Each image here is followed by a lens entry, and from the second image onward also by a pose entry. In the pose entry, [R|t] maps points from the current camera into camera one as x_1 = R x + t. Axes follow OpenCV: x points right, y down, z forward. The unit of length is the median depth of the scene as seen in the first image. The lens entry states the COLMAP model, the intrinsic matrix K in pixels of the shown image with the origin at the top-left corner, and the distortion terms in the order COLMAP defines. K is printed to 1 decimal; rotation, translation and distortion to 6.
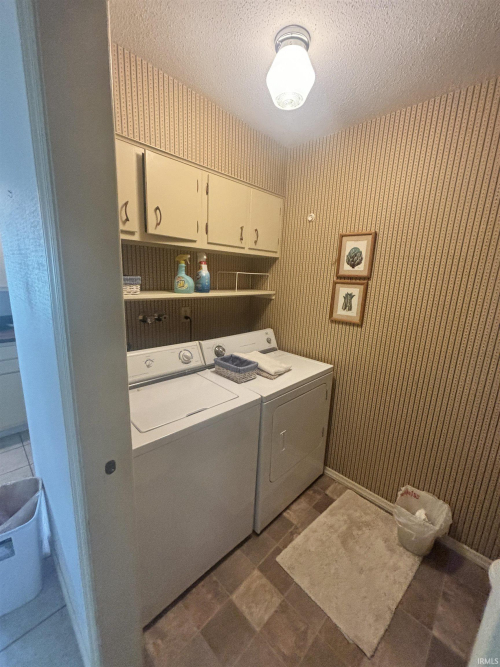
lens RADIAL K [[268.4, 0, 249.6], [0, 268.4, 330.4], [0, 0, 1]] dist [-0.001625, 0.000081]
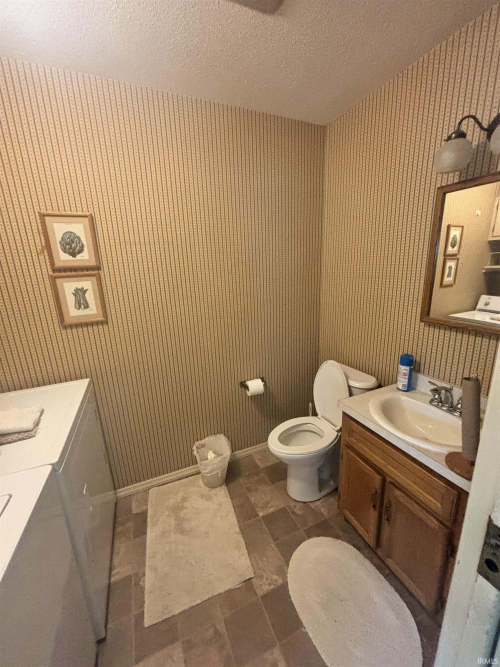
lens RADIAL K [[268.4, 0, 249.6], [0, 268.4, 330.4], [0, 0, 1]] dist [-0.001625, 0.000081]
pose [[0.369898, -0.277297, 0.886726, -0.202808], [0.240165, 0.950519, 0.197062, -0.053858], [-0.897495, 0.140068, 0.418192, 0.213304]]
